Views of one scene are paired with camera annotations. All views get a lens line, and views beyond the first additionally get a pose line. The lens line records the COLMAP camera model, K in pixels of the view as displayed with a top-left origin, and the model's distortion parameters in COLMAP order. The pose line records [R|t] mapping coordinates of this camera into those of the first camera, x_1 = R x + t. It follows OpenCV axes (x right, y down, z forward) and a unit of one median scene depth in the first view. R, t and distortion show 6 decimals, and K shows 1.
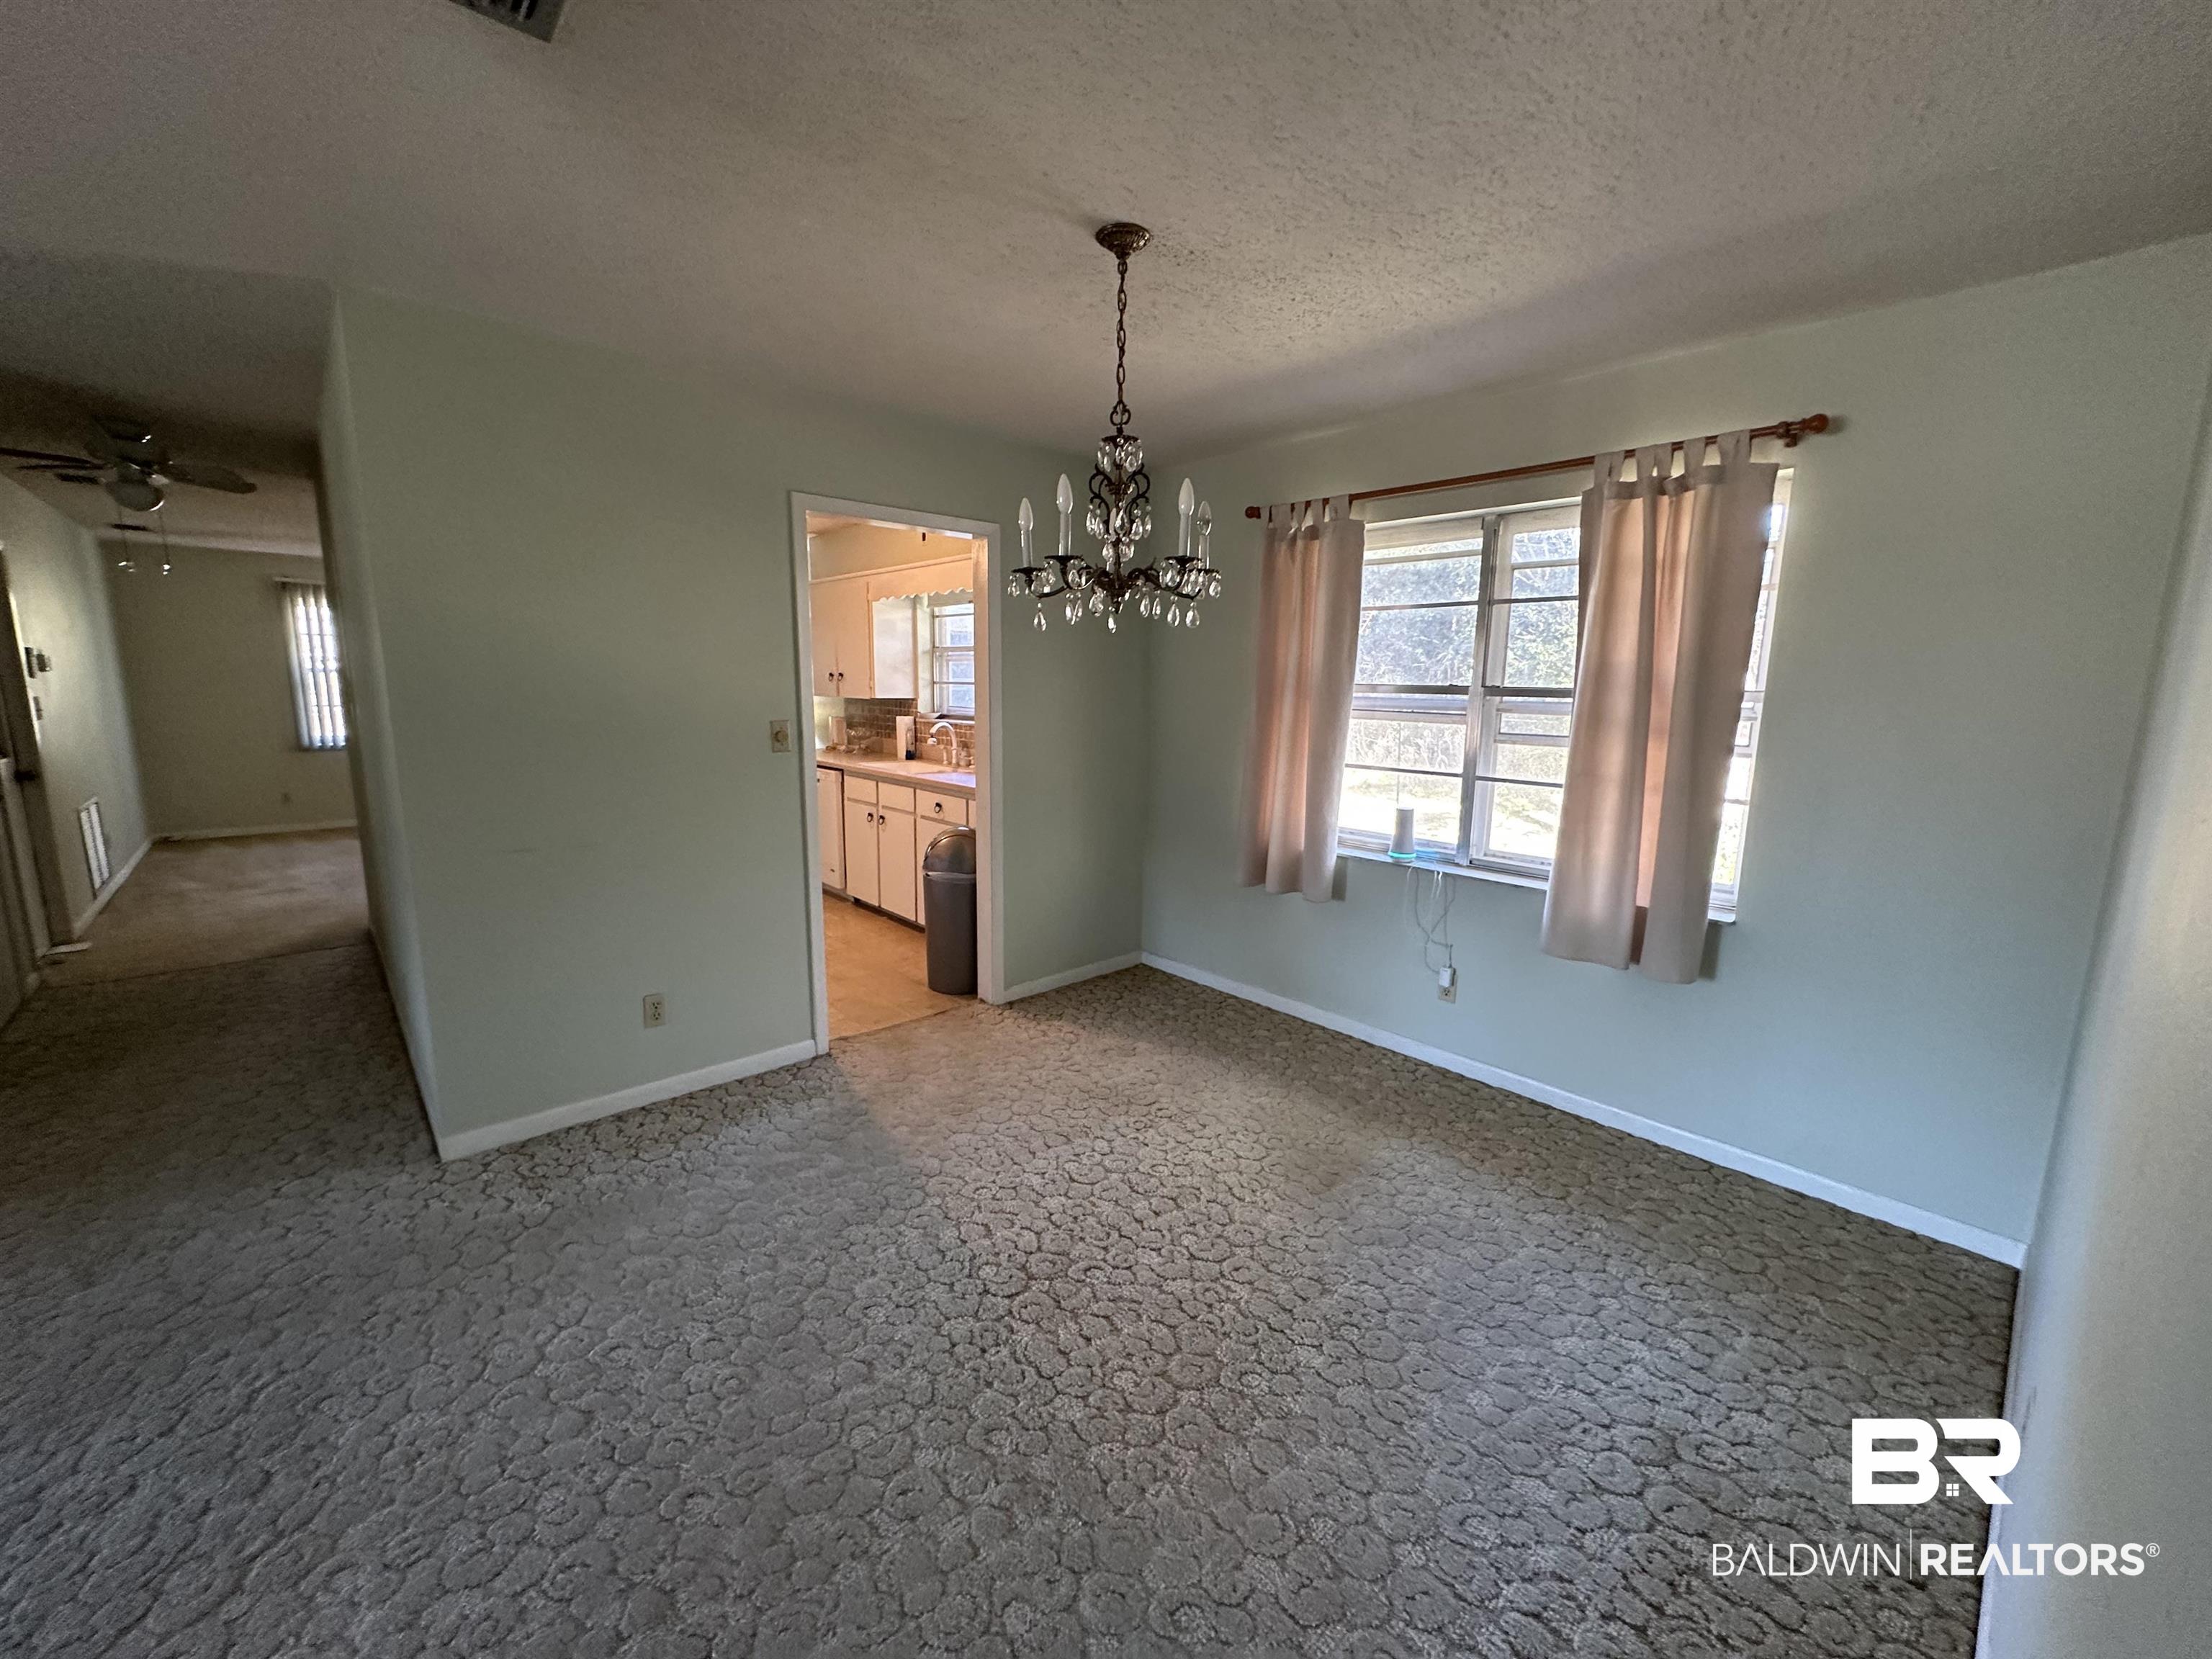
lens RADIAL K [[889.0, 0, 1102.5], [0, 889.0, 823.7], [0, 0, 1]] dist [-0.003919, 0.001681]
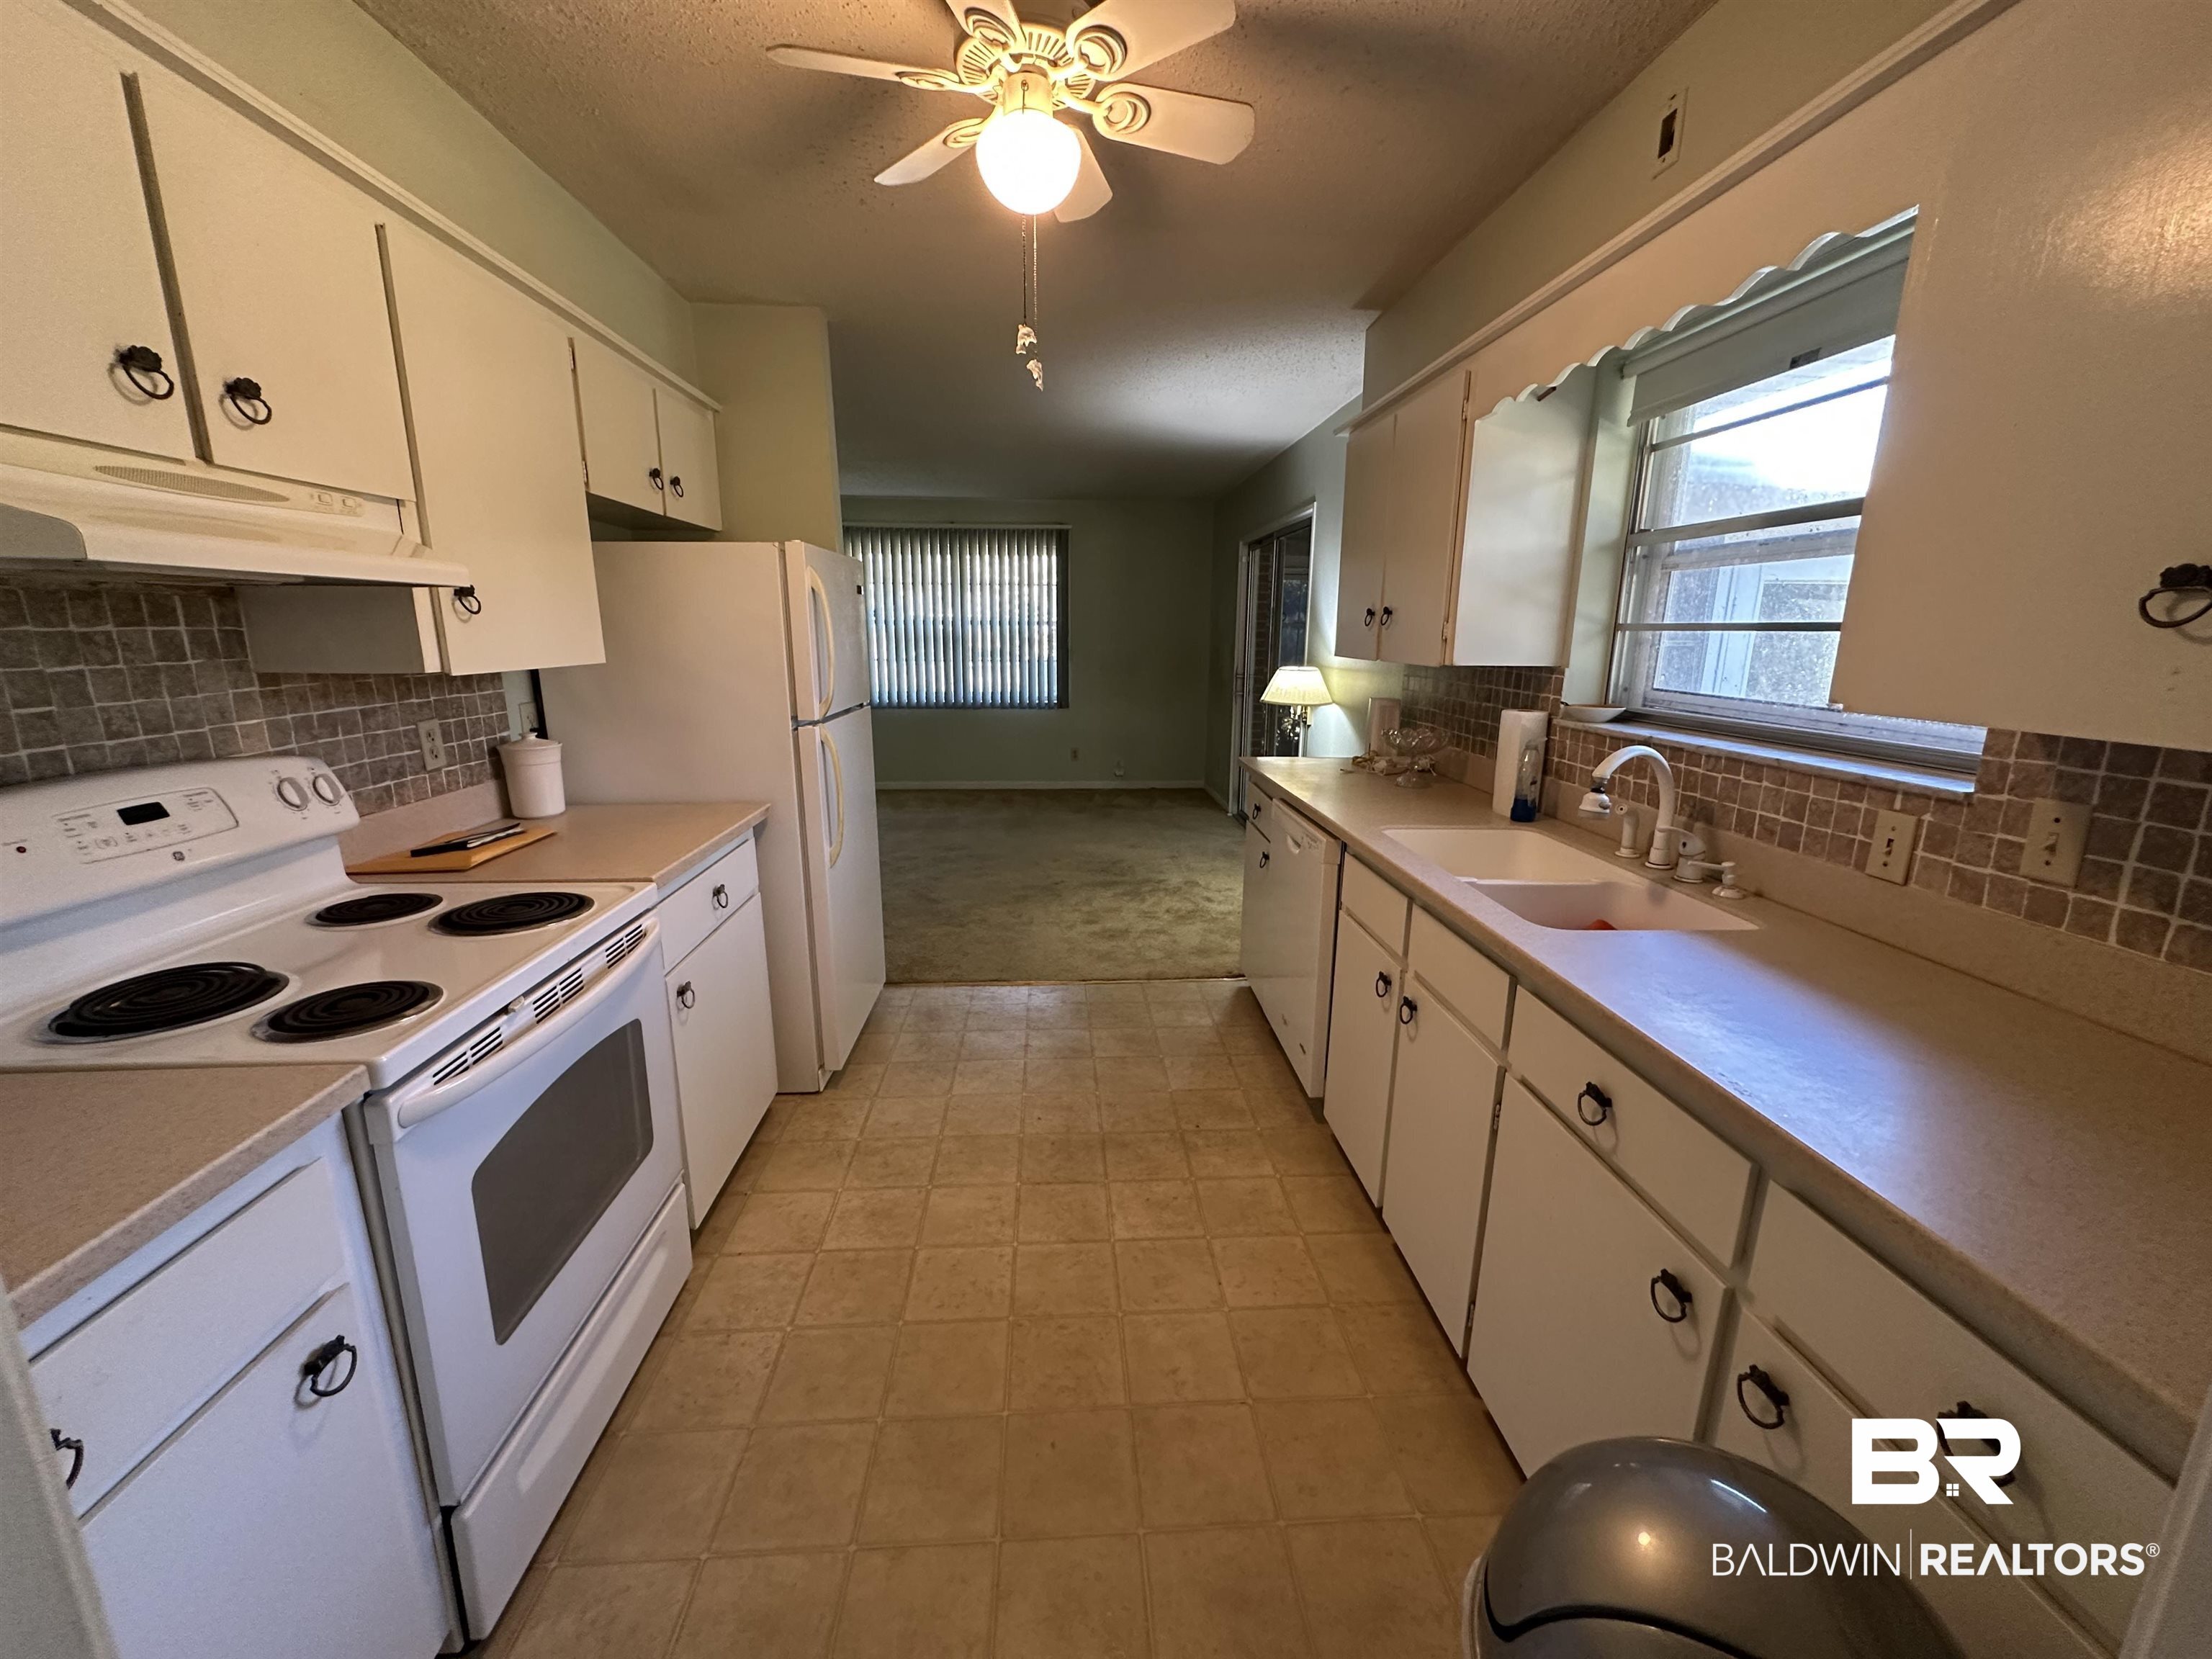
lens RADIAL K [[889.0, 0, 1102.5], [0, 889.0, 830.4], [0, 0, 1]] dist [-0.003919, 0.001681]
pose [[0.784128, 0.130471, -0.606729, -0.120107], [-0.098880, 0.991428, 0.085406, -0.082487], [0.612671, -0.006976, 0.790307, 0.560675]]
